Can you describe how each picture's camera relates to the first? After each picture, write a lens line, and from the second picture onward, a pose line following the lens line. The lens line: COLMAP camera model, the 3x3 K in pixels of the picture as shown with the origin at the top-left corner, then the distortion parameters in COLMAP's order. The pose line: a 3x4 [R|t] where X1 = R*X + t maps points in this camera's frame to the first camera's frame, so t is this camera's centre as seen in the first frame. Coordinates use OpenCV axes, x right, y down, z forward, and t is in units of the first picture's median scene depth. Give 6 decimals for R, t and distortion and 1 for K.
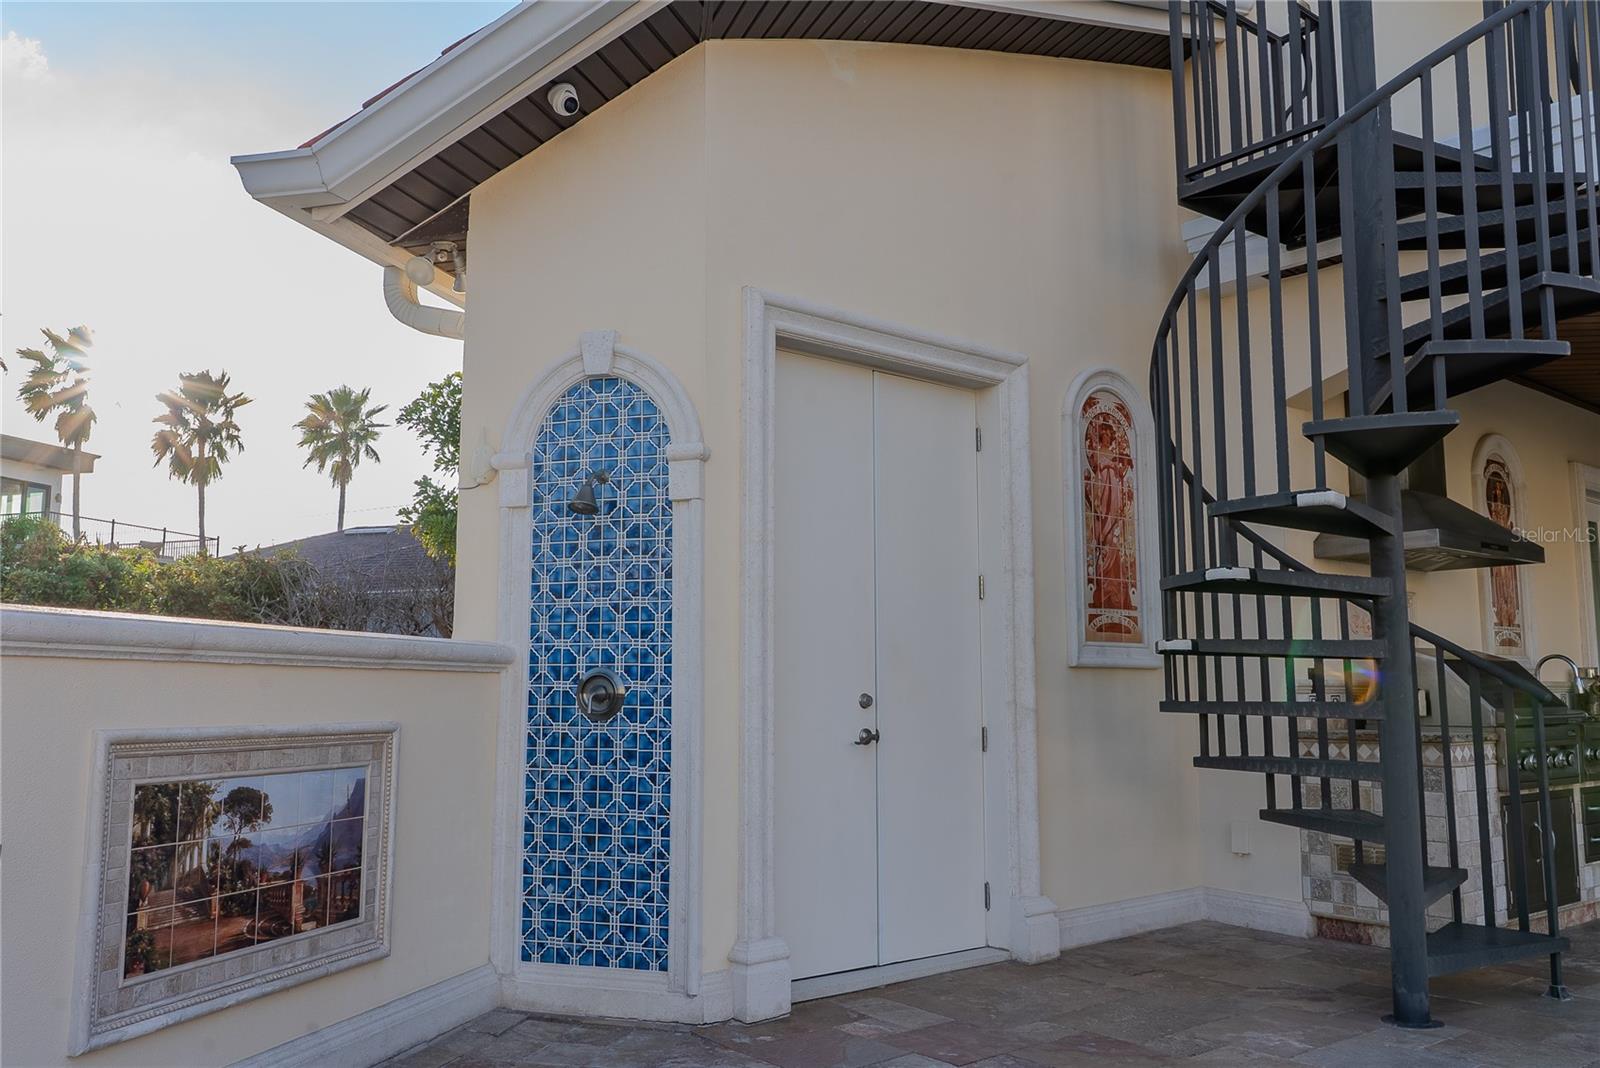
lens RADIAL K [[1271.6, 0, 804.8], [0, 1271.6, 539.0], [0, 0, 1]] dist [0.002368, -0.007547]
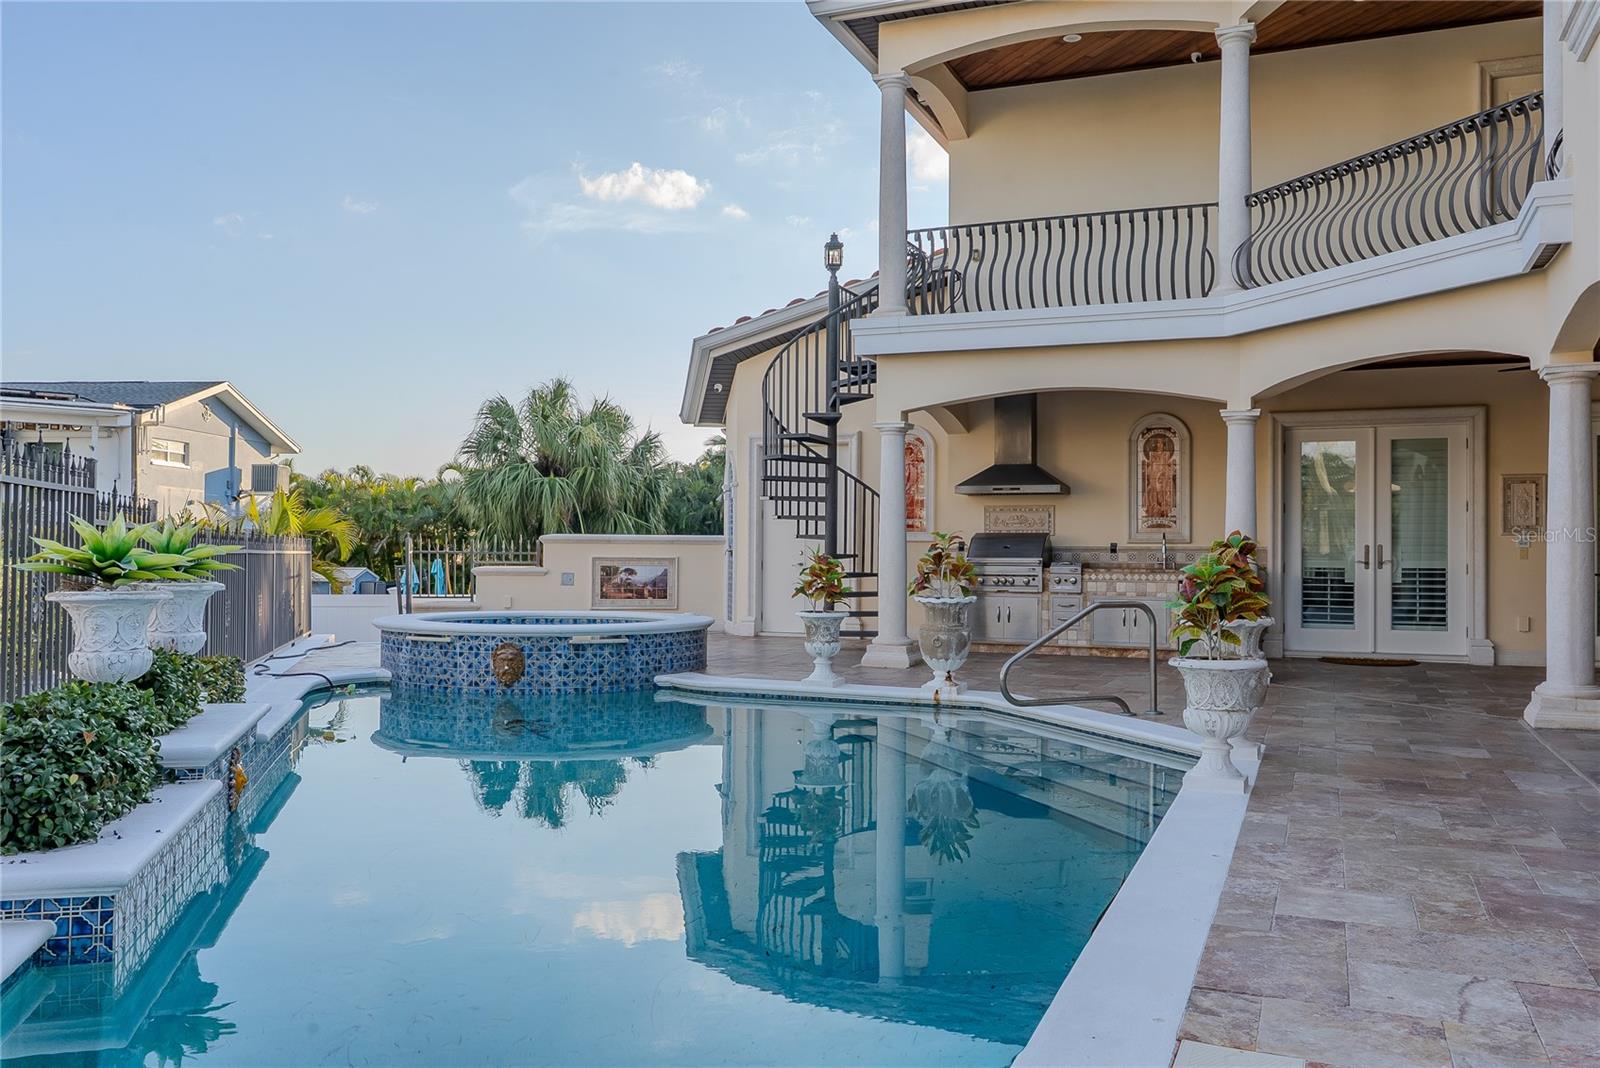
lens RADIAL K [[1271.6, 0, 804.8], [0, 1271.6, 539.0], [0, 0, 1]] dist [0.002368, -0.007547]
pose [[0.478543, -0.002726, -0.878060, 2.518130], [0.101157, 0.993508, 0.052046, -0.064389], [0.872218, -0.113728, 0.475712, -0.453104]]
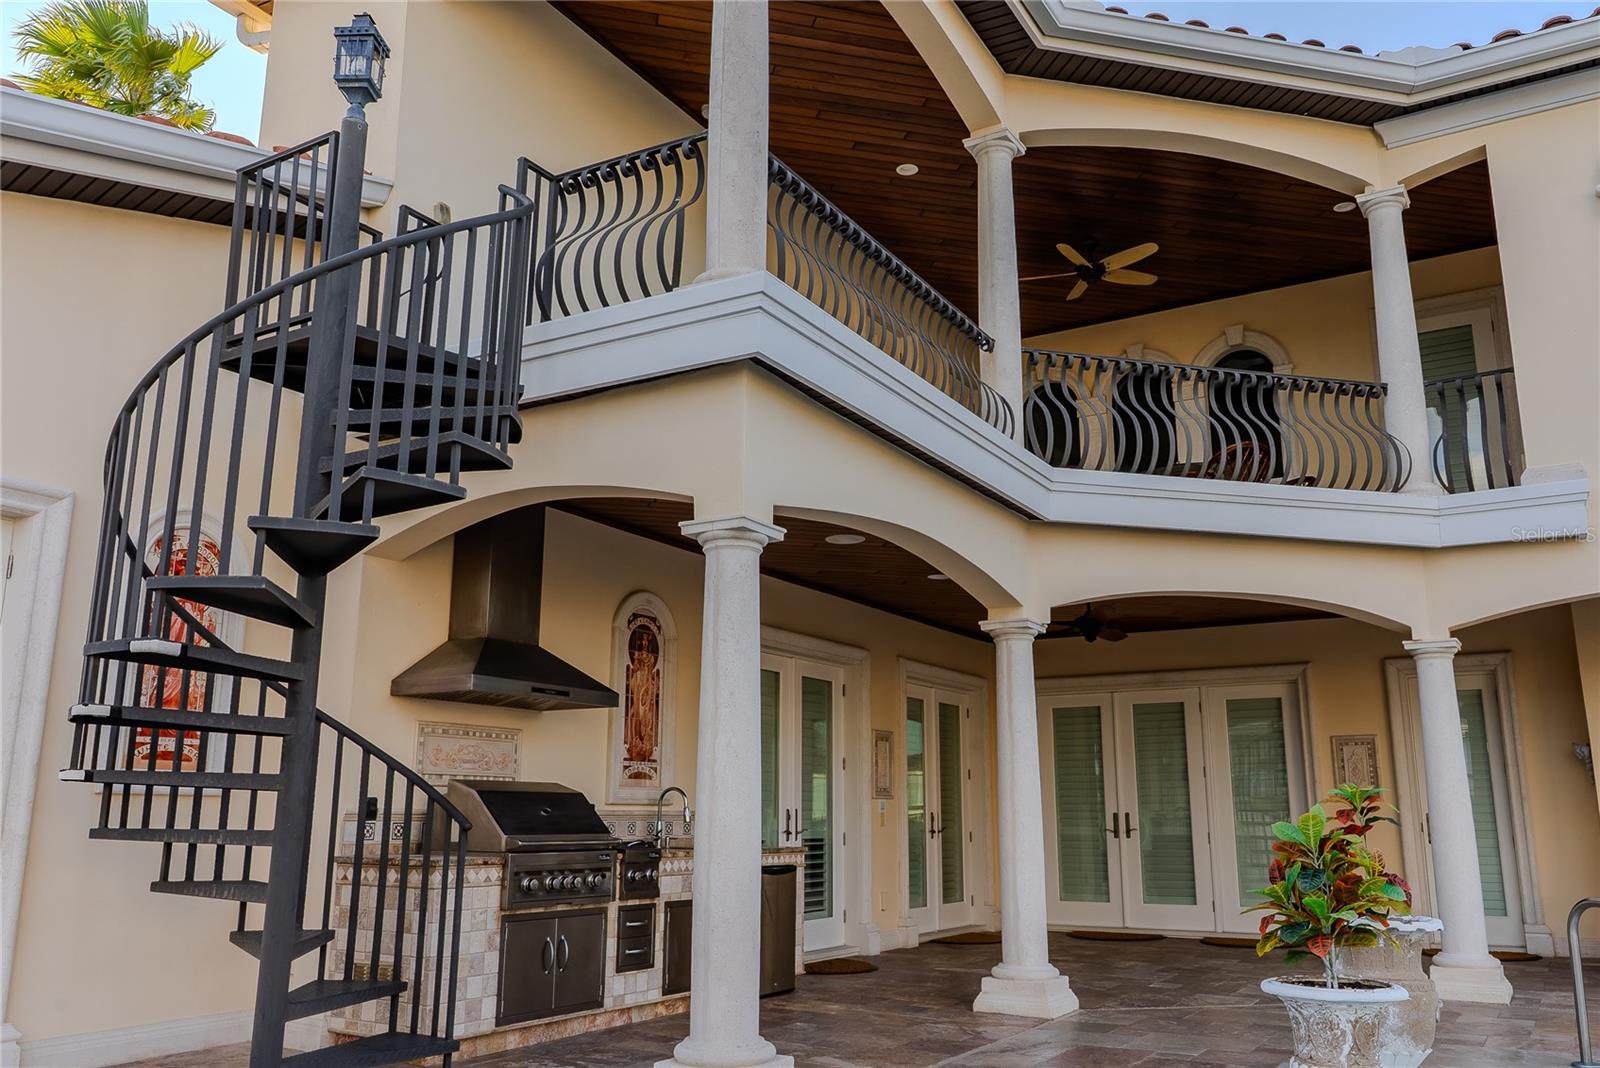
lens RADIAL K [[1271.6, 0, 804.8], [0, 1271.6, 539.0], [0, 0, 1]] dist [0.002368, -0.007547]
pose [[0.939983, 0.079161, 0.331911, 0.384083], [-0.047931, 0.993705, -0.101258, -0.026879], [-0.337837, 0.079272, 0.937860, -0.171635]]
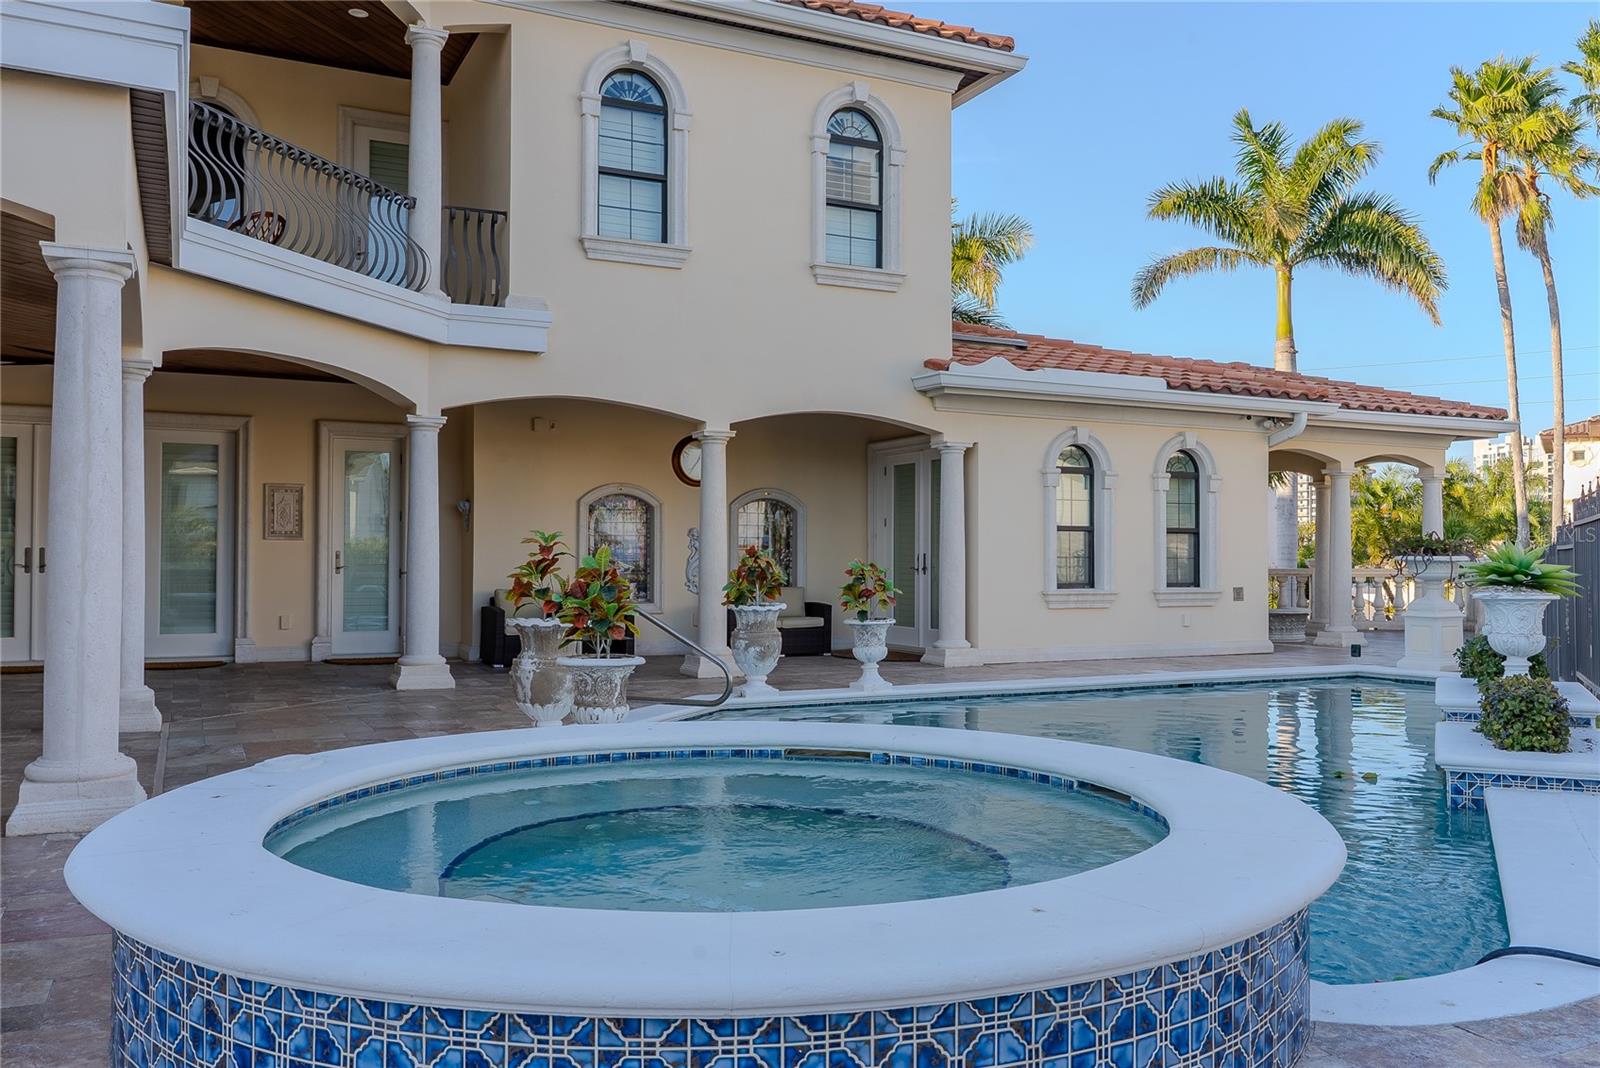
lens RADIAL K [[1271.6, 0, 804.8], [0, 1271.6, 539.0], [0, 0, 1]] dist [0.002368, -0.007547]
pose [[0.228059, 0.022348, 0.973391, -0.491797], [-0.125934, 0.992016, 0.006730, 0.023188], [-0.965469, -0.124118, 0.229053, 0.130080]]
